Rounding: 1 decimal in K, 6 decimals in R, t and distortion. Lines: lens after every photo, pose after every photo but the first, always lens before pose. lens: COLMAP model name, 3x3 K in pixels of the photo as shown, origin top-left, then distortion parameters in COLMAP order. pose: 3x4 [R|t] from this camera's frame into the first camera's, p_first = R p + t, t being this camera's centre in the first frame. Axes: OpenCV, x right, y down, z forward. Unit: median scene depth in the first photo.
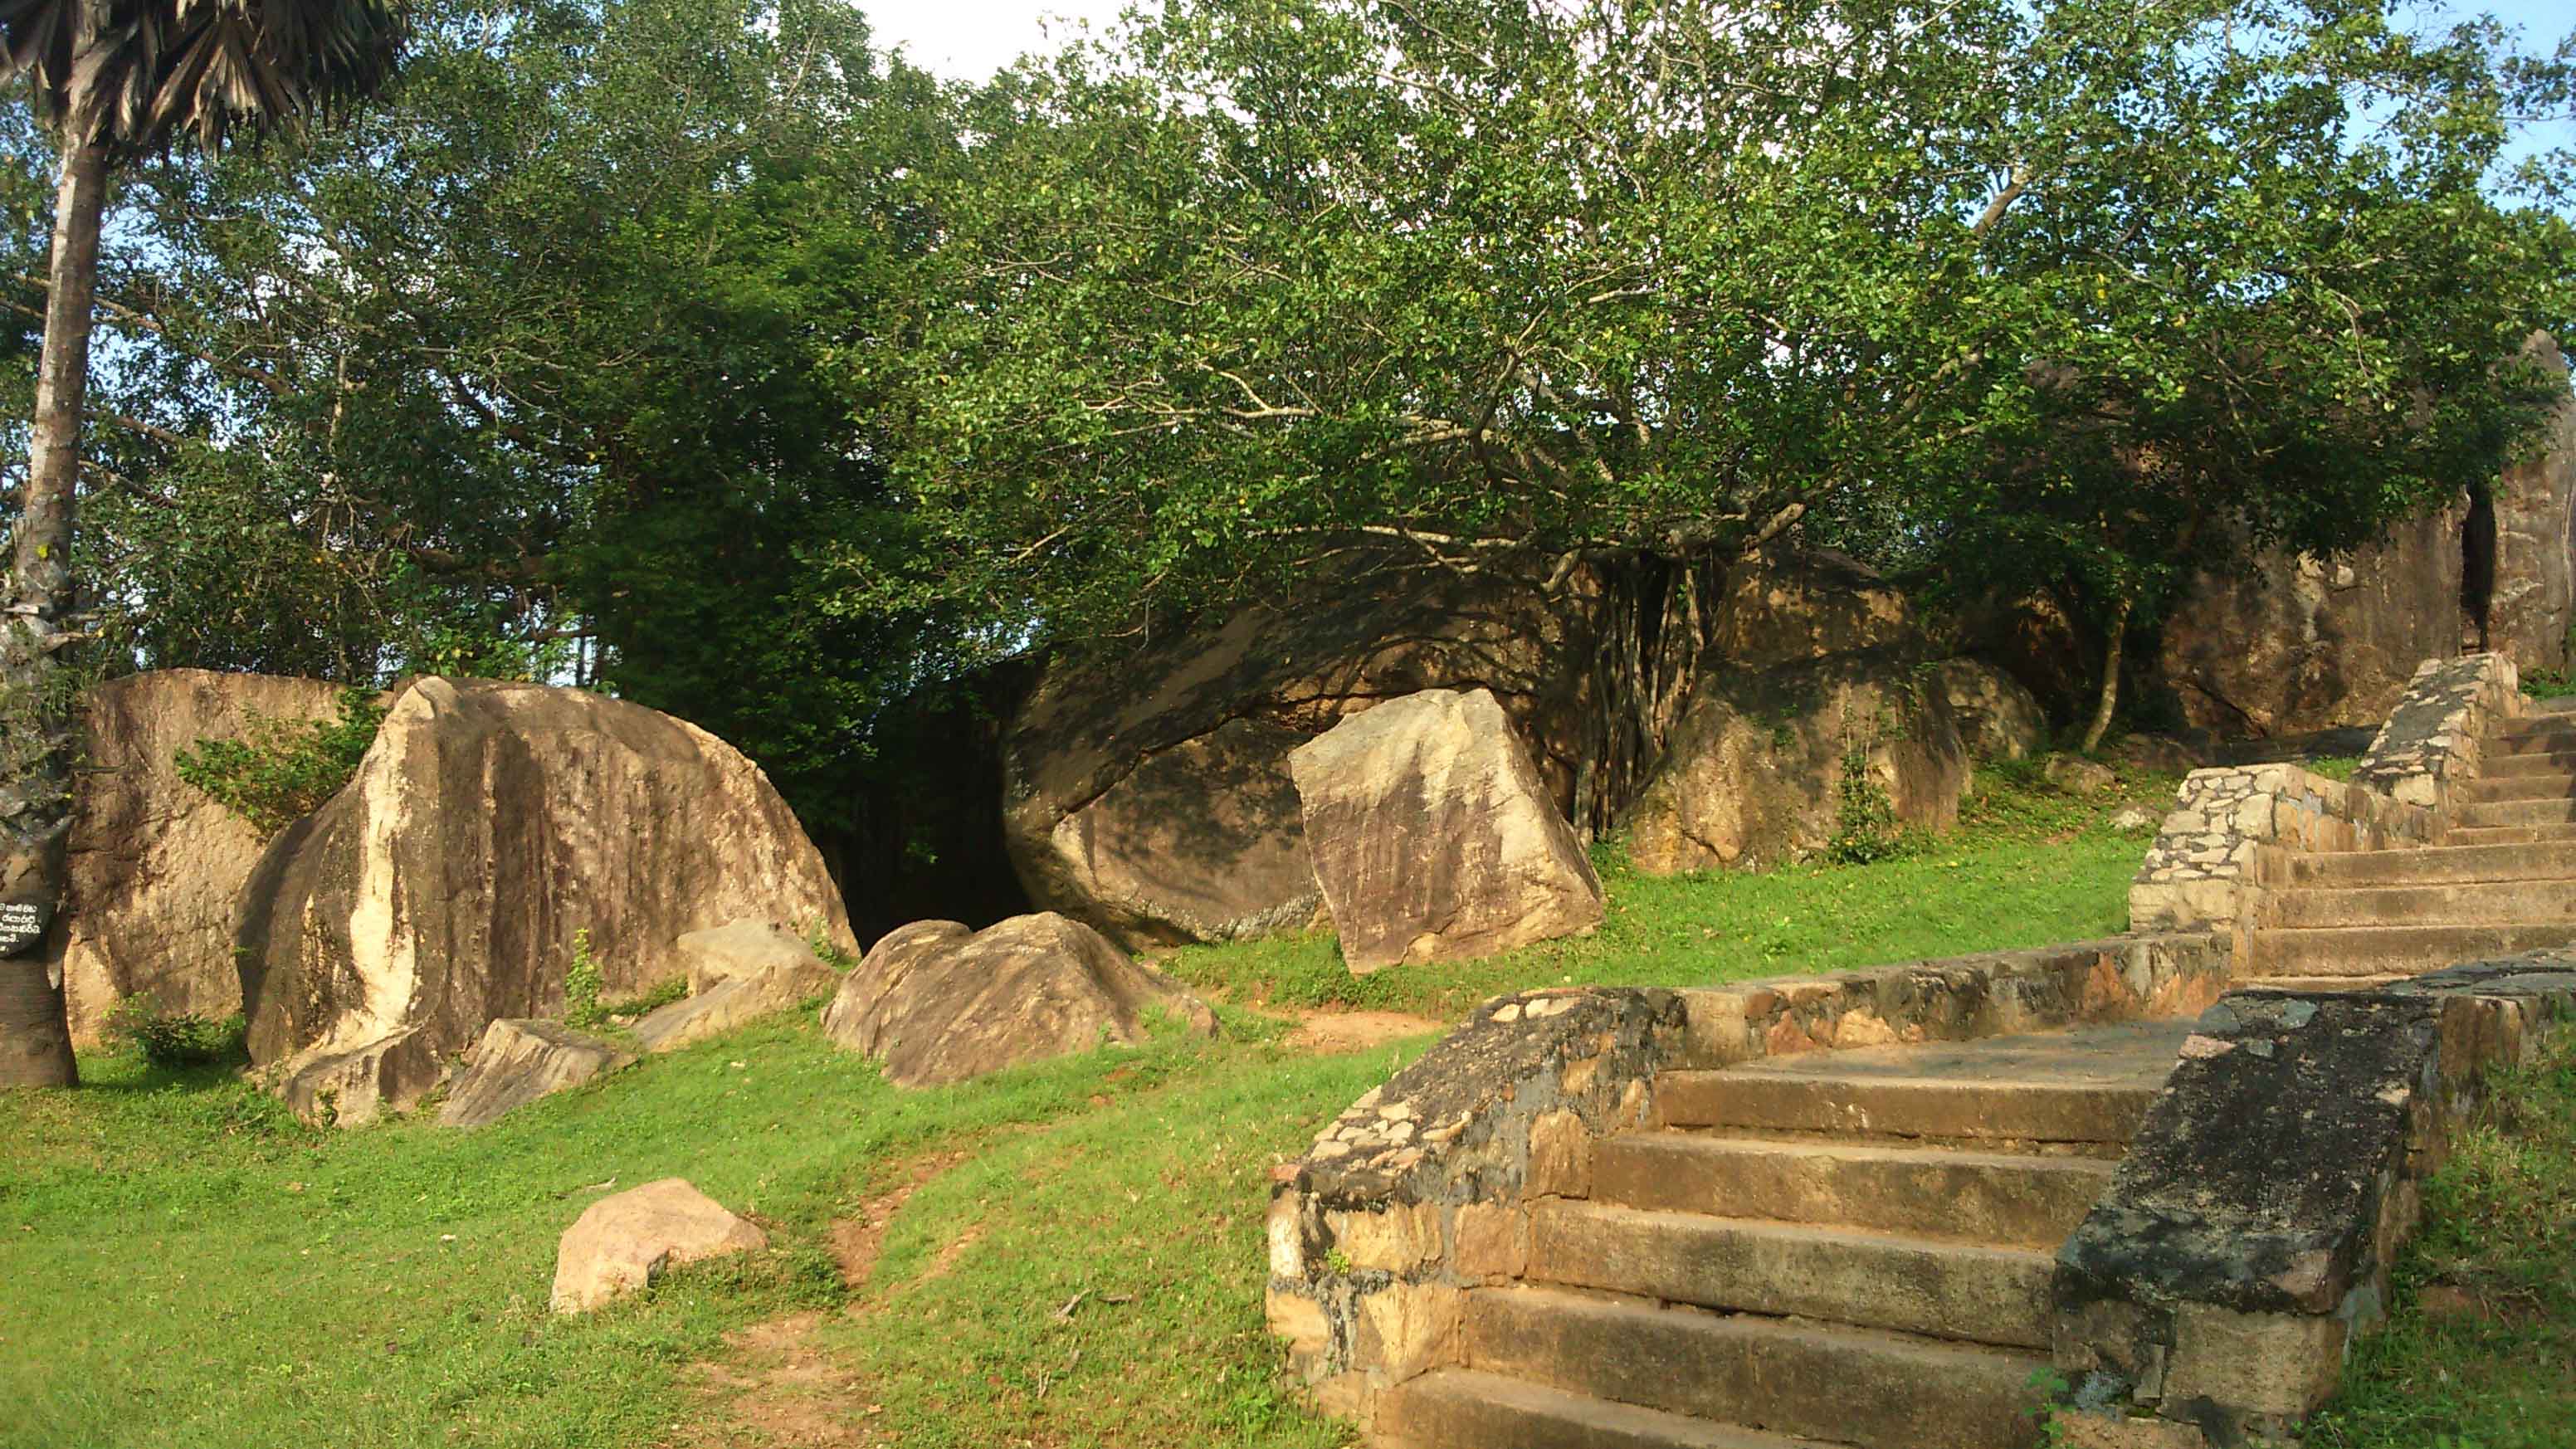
lens RADIAL K [[2050.0, 0, 1272.0], [0, 2050.0, 781.8], [0, 0, 1]] dist [0.073852, -0.149826]
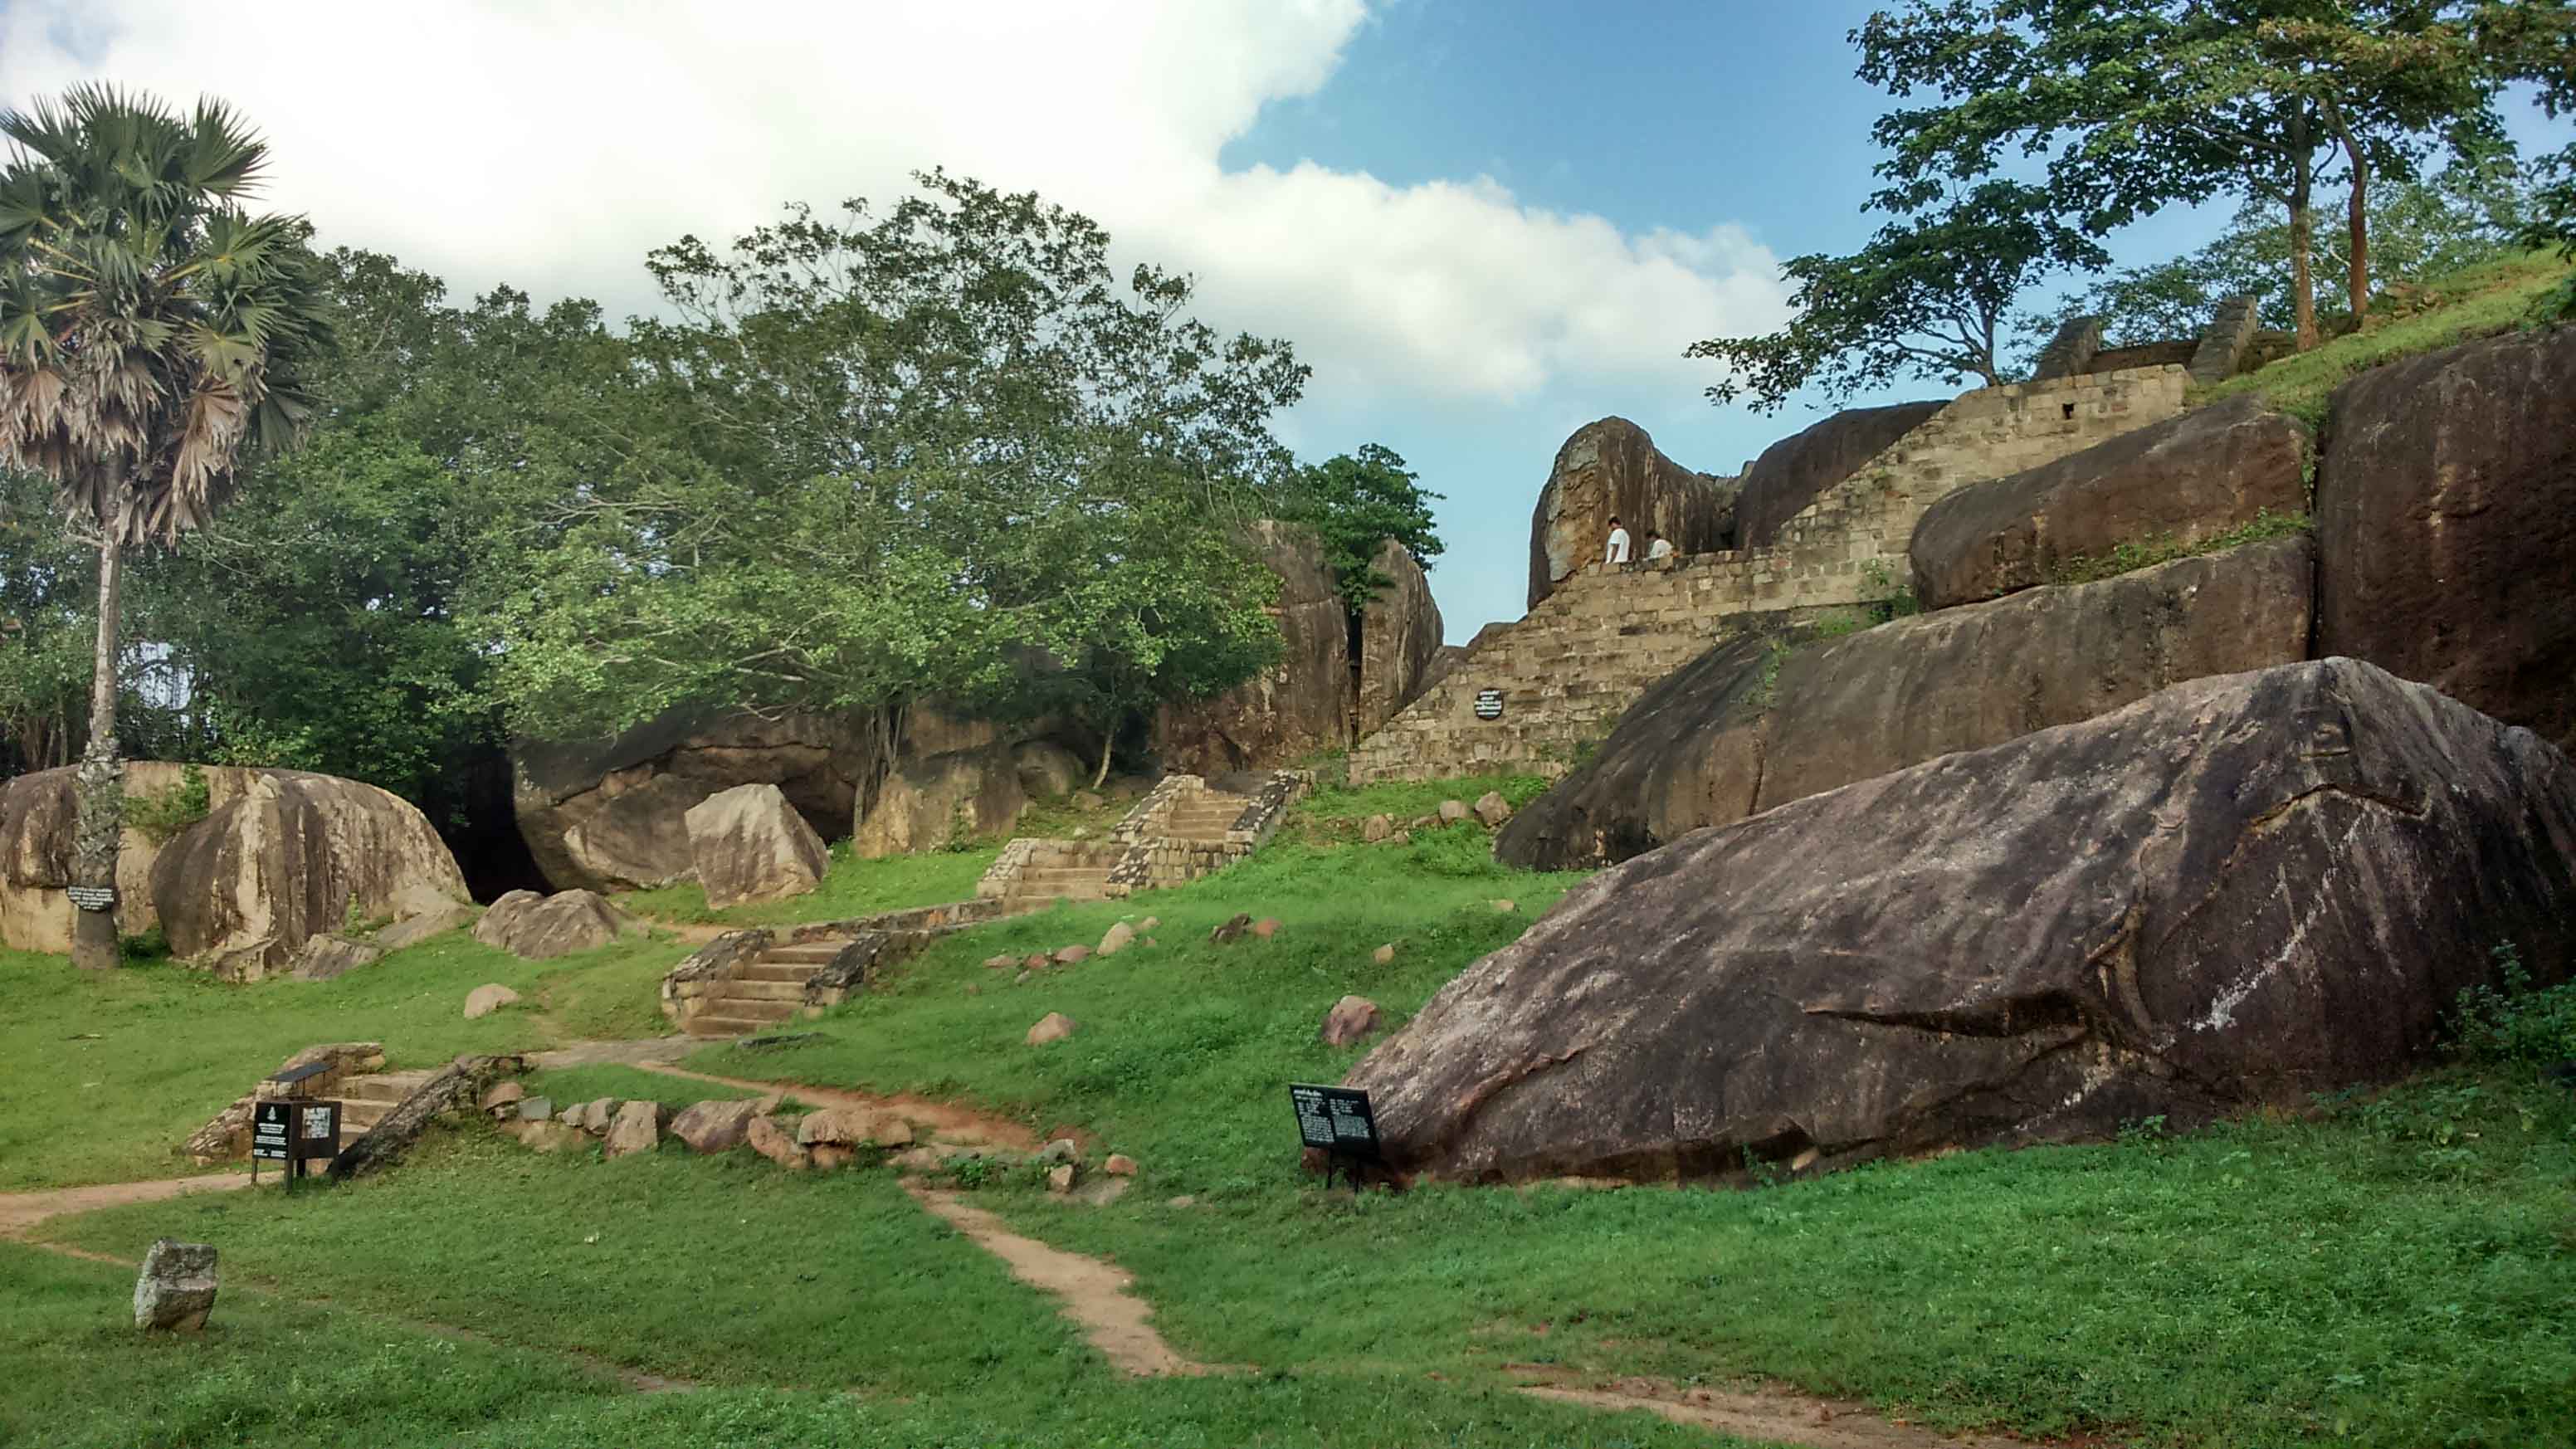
lens RADIAL K [[2050.0, 0, 1296.4], [0, 2050.0, 779.7], [0, 0, 1]] dist [0.073852, -0.149826]
pose [[0.962239, 0.005354, 0.272153, 0.040031], [-0.021635, 0.998148, 0.056855, -0.200045], [-0.271345, -0.060596, 0.960573, -1.416149]]
